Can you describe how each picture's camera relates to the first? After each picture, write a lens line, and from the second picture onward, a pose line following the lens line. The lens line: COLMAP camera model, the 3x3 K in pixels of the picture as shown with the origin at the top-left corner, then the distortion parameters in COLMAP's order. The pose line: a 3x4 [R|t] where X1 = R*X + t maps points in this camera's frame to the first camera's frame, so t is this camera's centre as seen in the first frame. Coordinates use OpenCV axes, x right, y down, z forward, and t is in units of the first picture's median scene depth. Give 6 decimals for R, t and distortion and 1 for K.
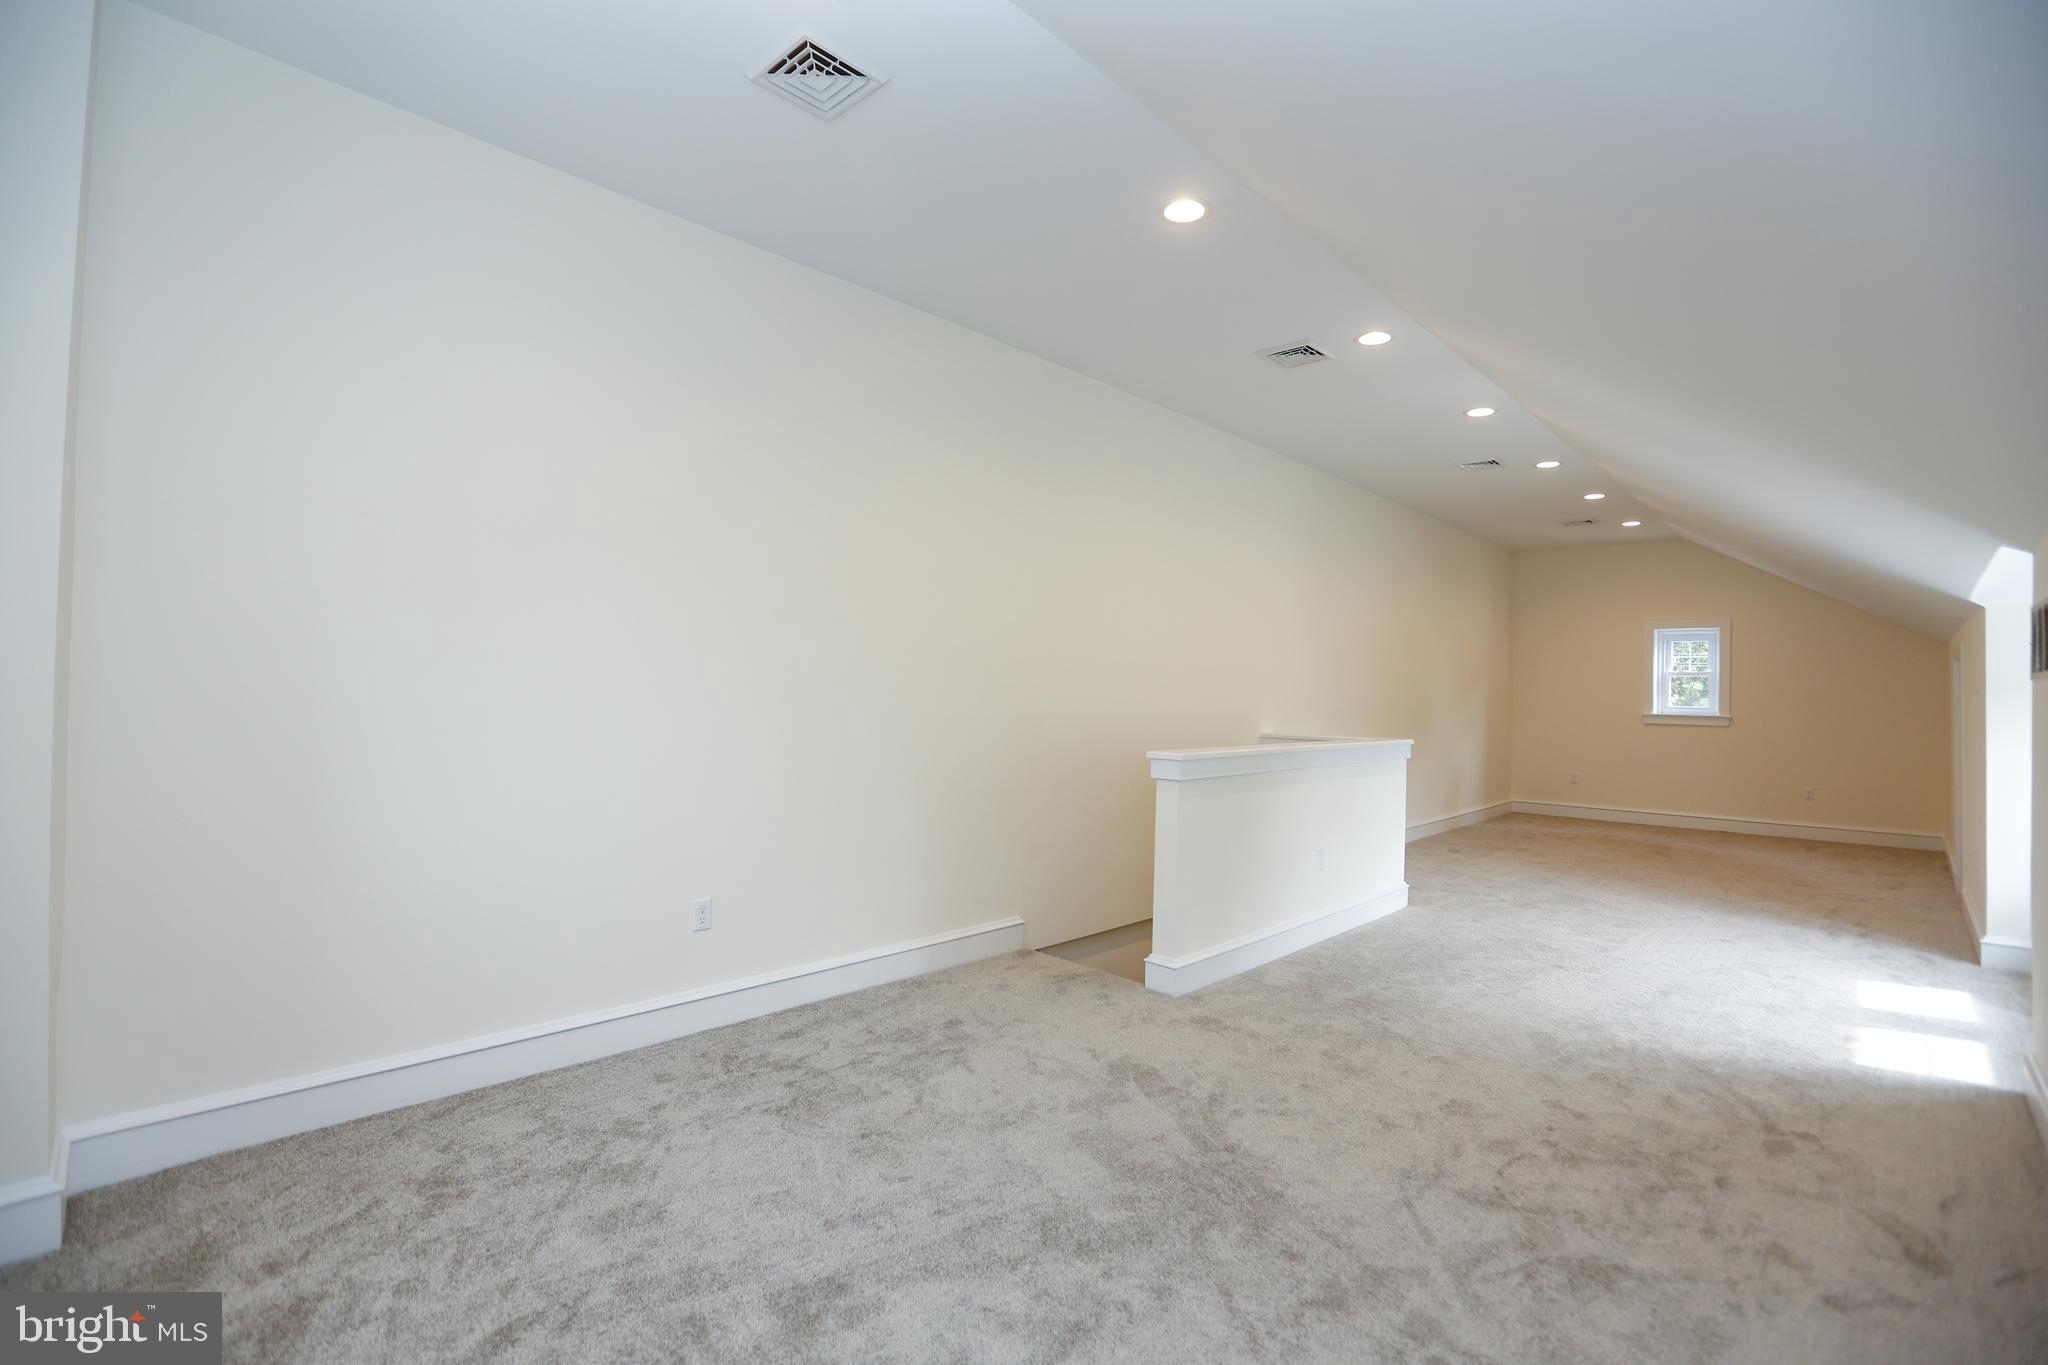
lens RADIAL K [[935.6, 0, 1004.3], [0, 935.6, 662.2], [0, 0, 1]] dist [-0.048836, 0.016087]
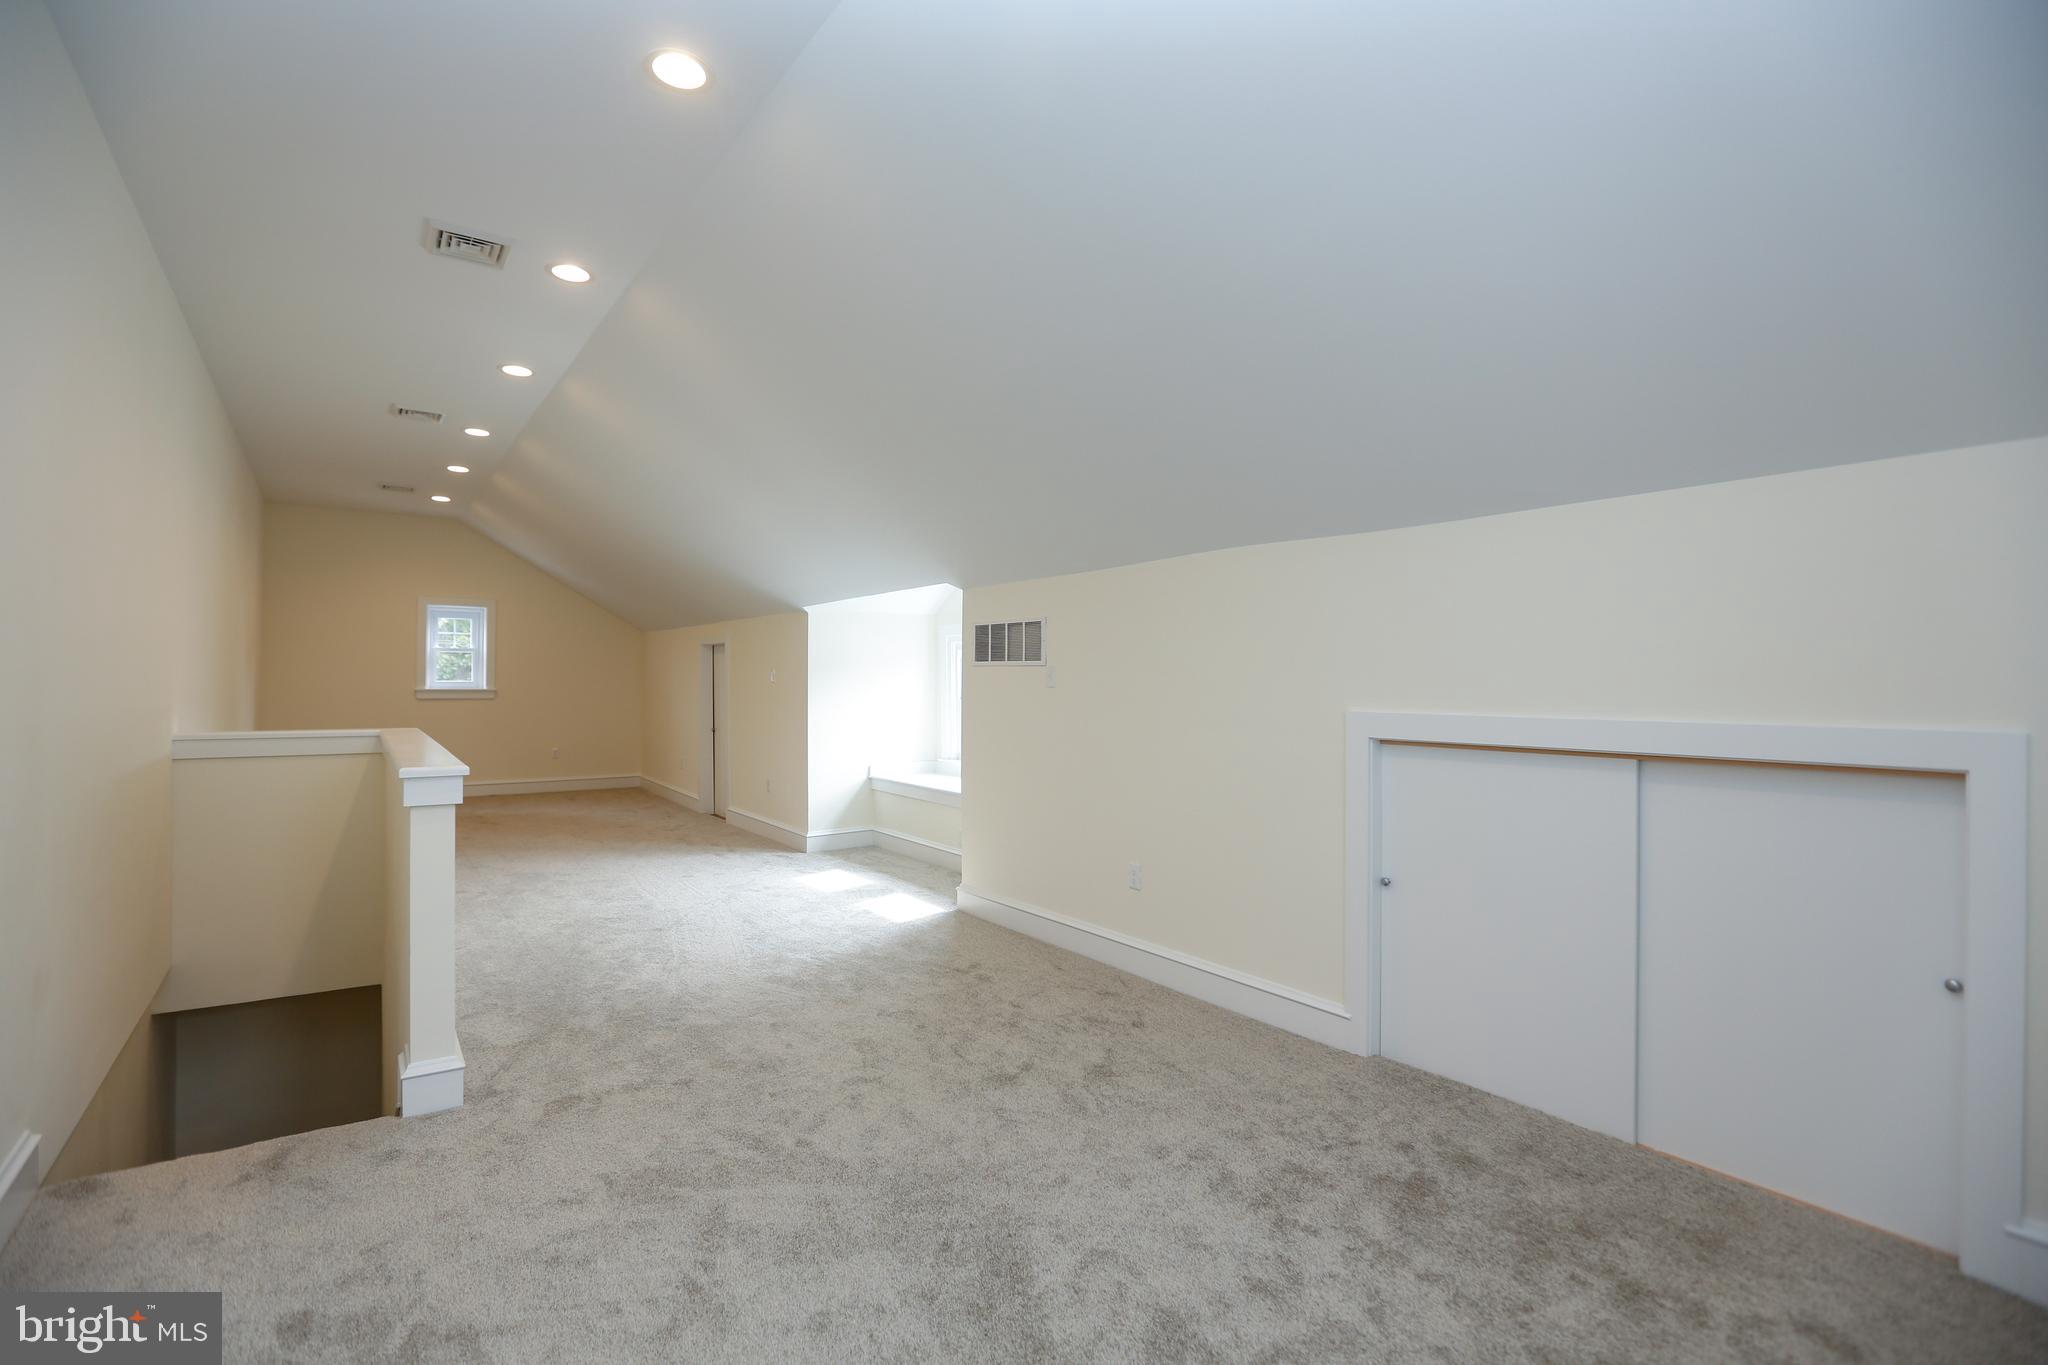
lens RADIAL K [[935.6, 0, 1007.9], [0, 935.6, 679.9], [0, 0, 1]] dist [-0.048836, 0.016087]
pose [[0.156627, -0.018469, 0.987485, -0.471183], [-0.034959, 0.999095, 0.024231, -0.000838], [-0.987039, -0.038317, 0.155839, 0.517638]]
